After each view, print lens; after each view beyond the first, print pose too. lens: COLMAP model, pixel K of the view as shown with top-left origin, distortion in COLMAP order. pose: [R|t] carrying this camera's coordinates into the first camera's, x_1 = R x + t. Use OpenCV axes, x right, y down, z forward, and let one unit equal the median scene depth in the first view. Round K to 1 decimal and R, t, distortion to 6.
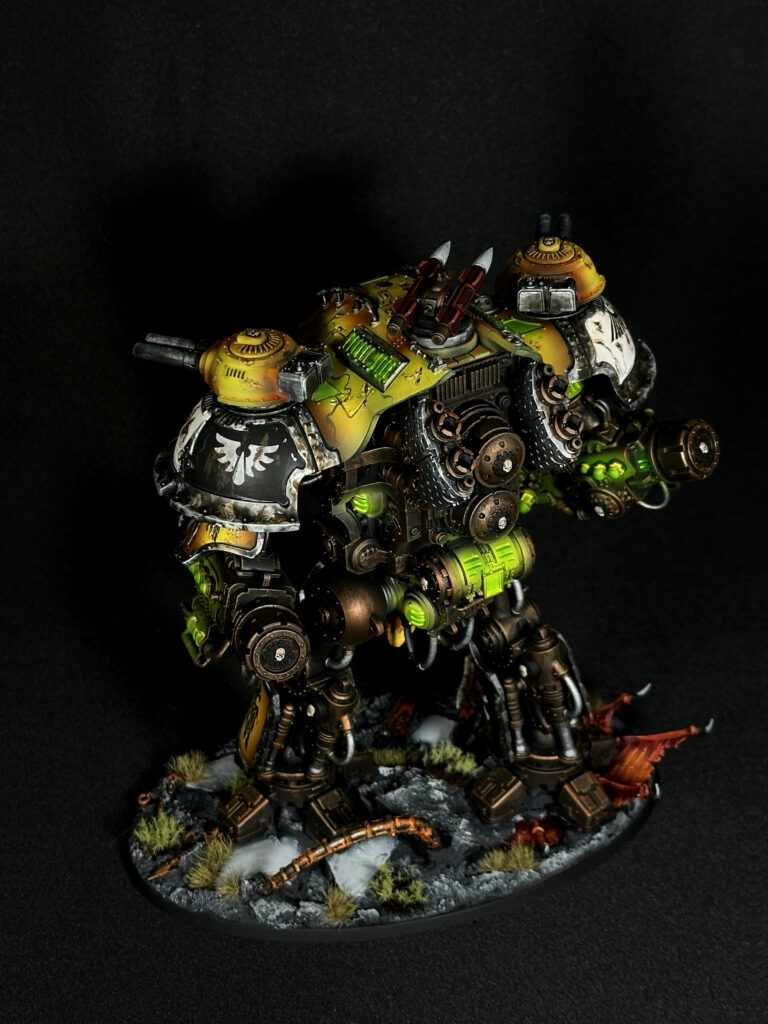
lens RADIAL K [[1940.5, 0, 384.0], [0, 1940.5, 512.0], [0, 0, 1]] dist [0.128946, 0.007493]
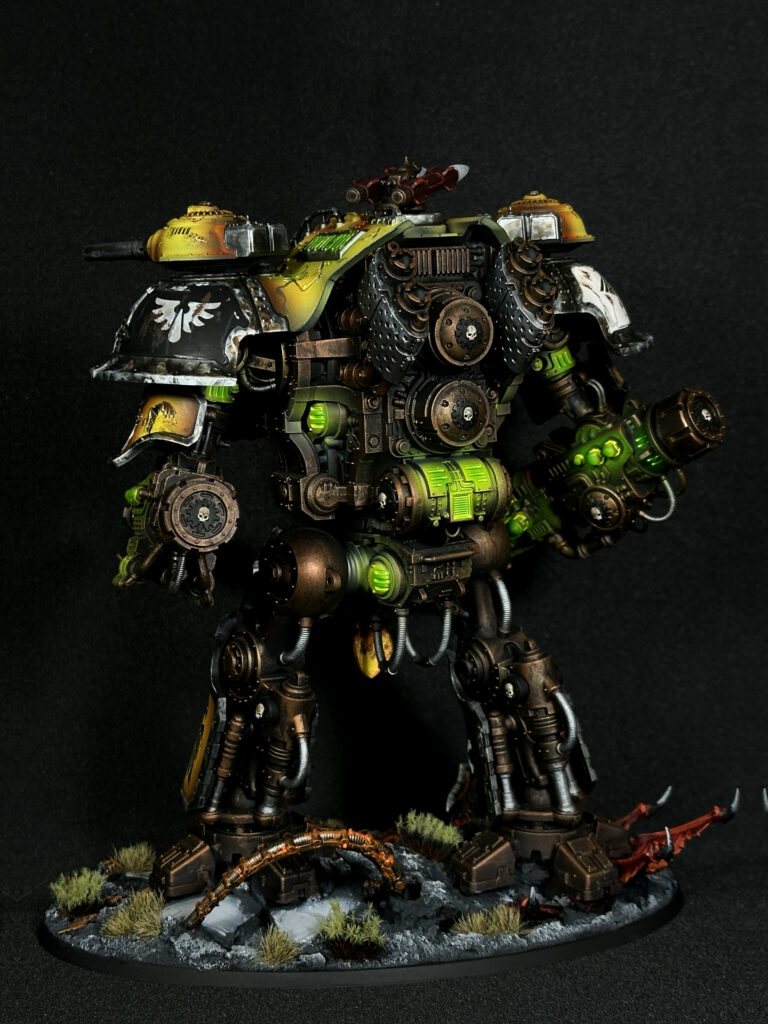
lens RADIAL K [[1874.1, 0, 384.0], [0, 1874.1, 512.0], [0, 0, 1]] dist [0.139885, 0.105893]
pose [[0.996994, 0.019565, -0.074973, 0.078967], [-0.047375, 0.919588, -0.390017, 0.346289], [0.061313, 0.392396, 0.917751, 0.199771]]
